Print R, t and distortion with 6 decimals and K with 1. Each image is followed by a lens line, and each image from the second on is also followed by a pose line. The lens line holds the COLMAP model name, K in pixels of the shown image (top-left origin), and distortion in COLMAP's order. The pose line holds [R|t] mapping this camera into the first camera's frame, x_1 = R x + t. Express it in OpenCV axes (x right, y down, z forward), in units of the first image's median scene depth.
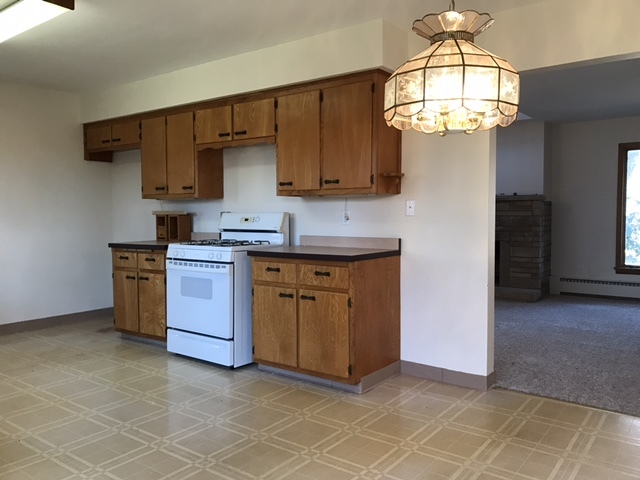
lens RADIAL K [[524.8, 0, 320.0], [0, 524.8, 240.0], [0, 0, 1]] dist [0.041883, -0.053716]
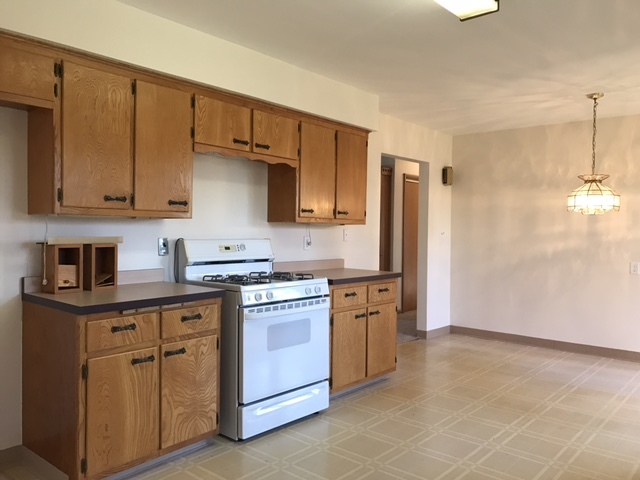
lens RADIAL K [[524.8, 0, 320.0], [0, 524.8, 240.0], [0, 0, 1]] dist [0.041883, -0.053716]
pose [[0.063346, -0.016818, 0.997850, -1.019489], [0.035464, 0.999264, 0.014590, -0.063295], [-0.997361, 0.034464, 0.063896, 0.881961]]
